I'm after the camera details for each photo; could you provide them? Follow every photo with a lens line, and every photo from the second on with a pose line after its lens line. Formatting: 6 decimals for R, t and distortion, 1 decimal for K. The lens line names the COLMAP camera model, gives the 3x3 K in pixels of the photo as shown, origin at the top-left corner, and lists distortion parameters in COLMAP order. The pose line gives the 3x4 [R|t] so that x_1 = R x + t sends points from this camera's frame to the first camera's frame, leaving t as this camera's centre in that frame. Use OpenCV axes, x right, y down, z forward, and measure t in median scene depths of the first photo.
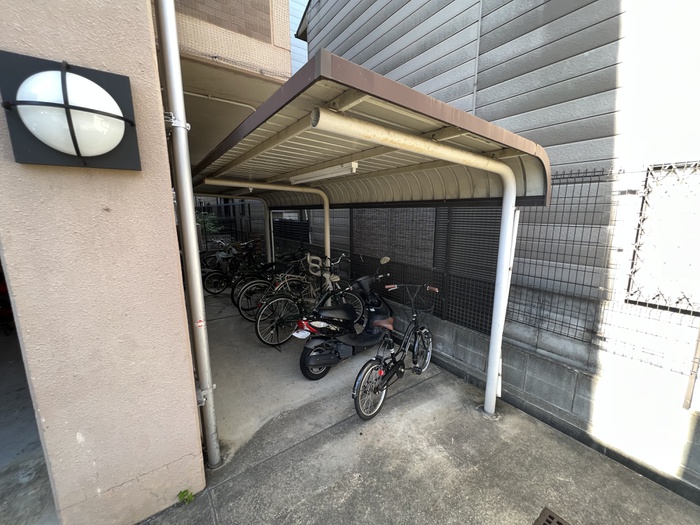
lens RADIAL K [[280.5, 0, 347.1], [0, 280.5, 260.2], [0, 0, 1]] dist [0.000413, -0.000115]
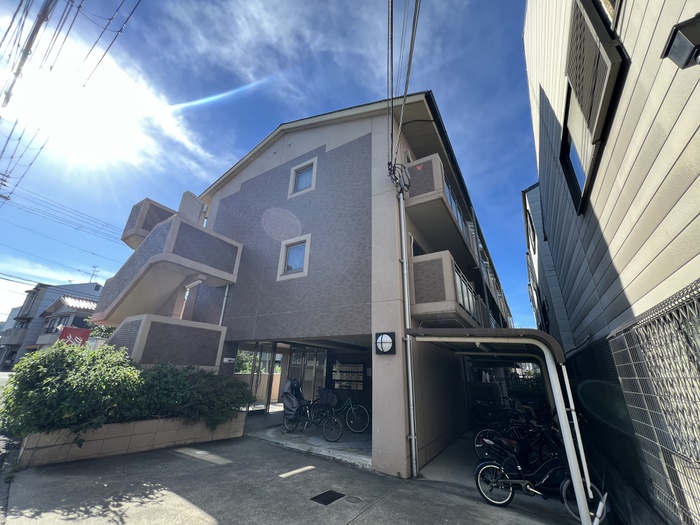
lens RADIAL K [[280.5, 0, 347.1], [0, 280.5, 260.2], [0, 0, 1]] dist [0.000413, -0.000115]
pose [[0.391261, -0.323013, -0.861729, 2.245480], [-0.201671, 0.883523, -0.422749, 0.253134], [0.897911, 0.339191, 0.280546, -0.928842]]
